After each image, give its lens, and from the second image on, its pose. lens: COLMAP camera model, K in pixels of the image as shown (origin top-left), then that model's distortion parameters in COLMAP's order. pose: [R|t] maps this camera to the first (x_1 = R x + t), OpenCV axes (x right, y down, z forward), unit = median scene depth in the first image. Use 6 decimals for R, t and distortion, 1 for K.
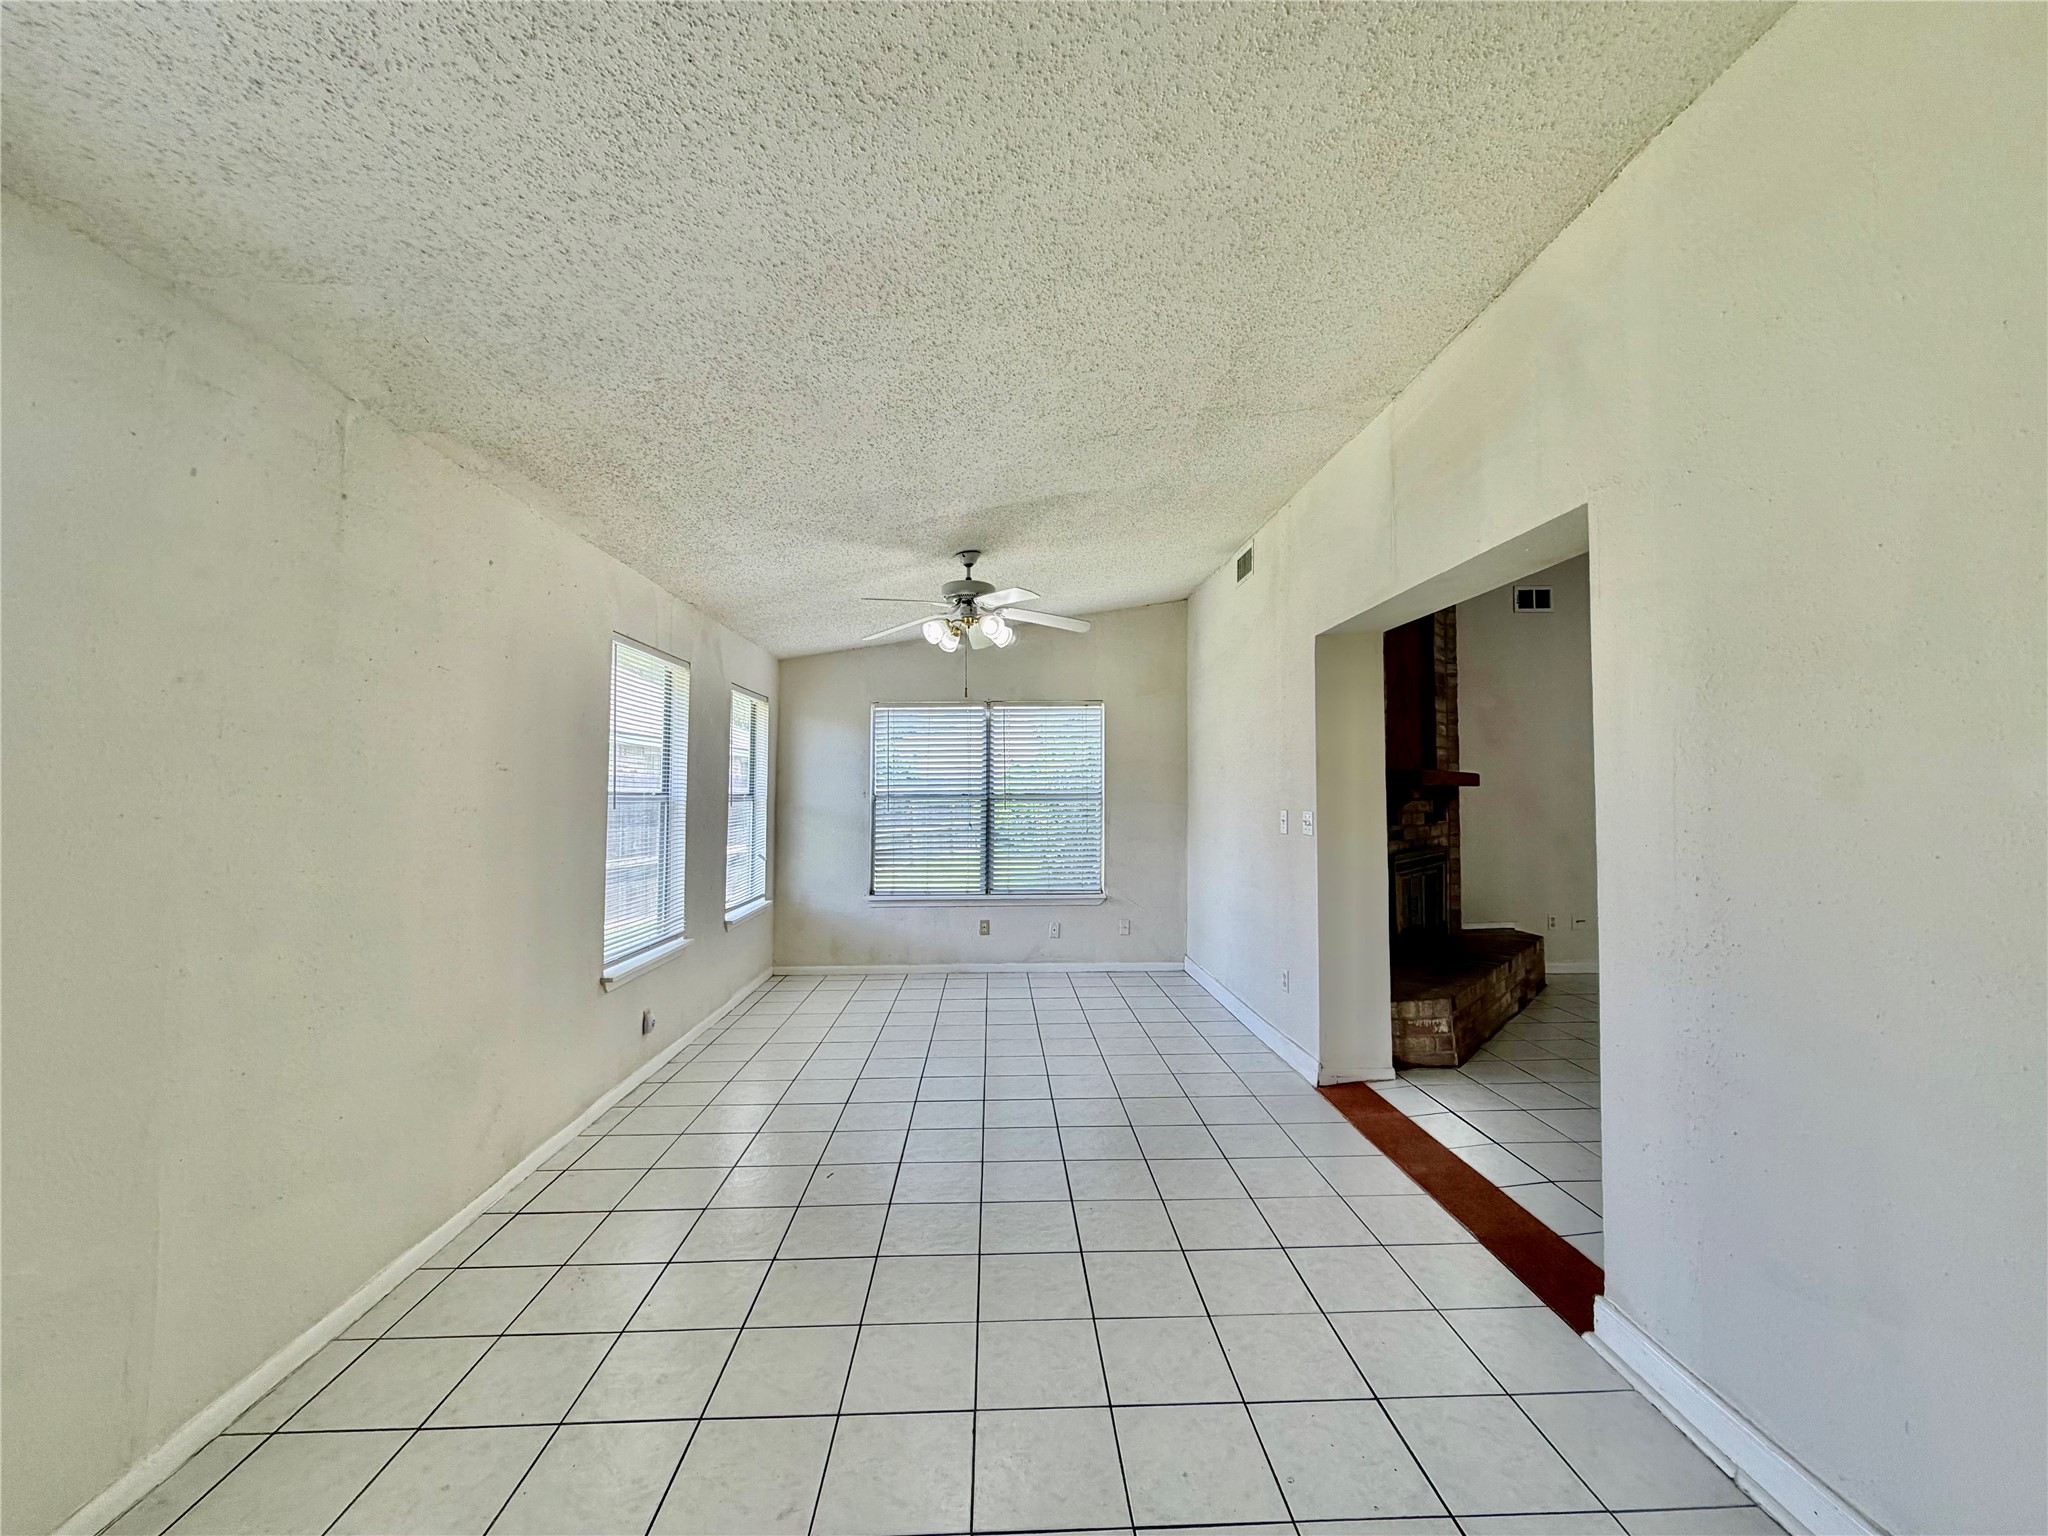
lens RADIAL K [[815.5, 0, 1022.8], [0, 815.5, 767.7], [0, 0, 1]] dist [-0.000580, 0.000437]
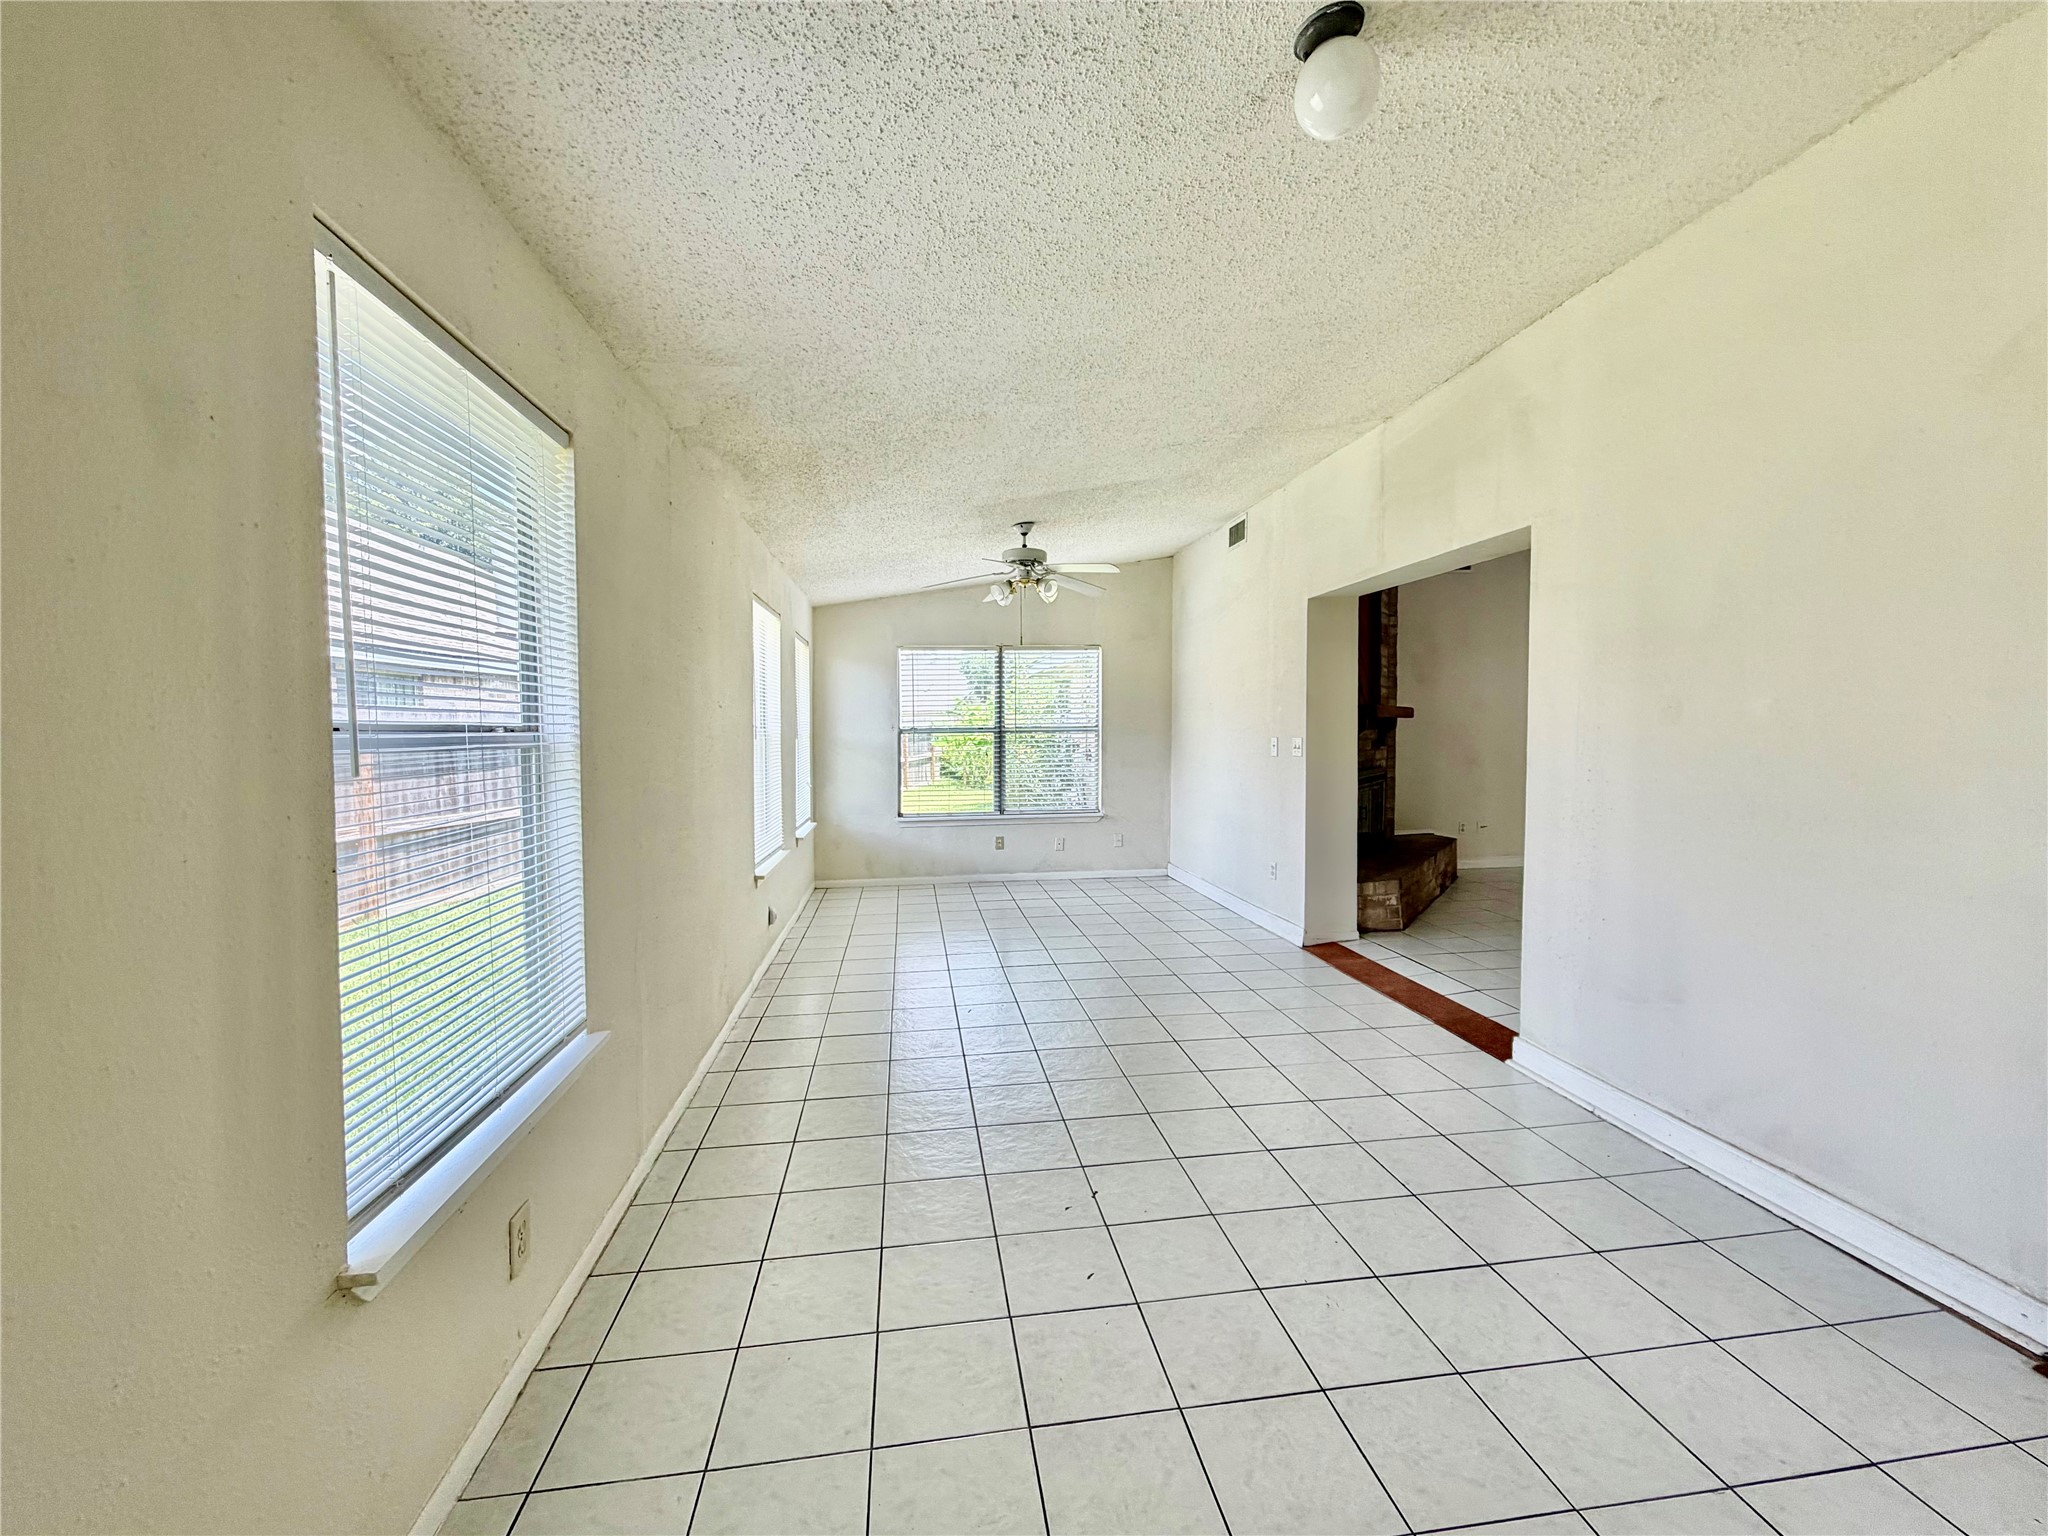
lens RADIAL K [[815.5, 0, 1022.8], [0, 815.5, 767.7], [0, 0, 1]] dist [-0.000580, 0.000437]
pose [[0.994660, -0.011618, 0.102545, -0.167861], [0.003638, 0.996973, 0.077667, -0.000181], [-0.103137, -0.076879, 0.991692, -0.179882]]
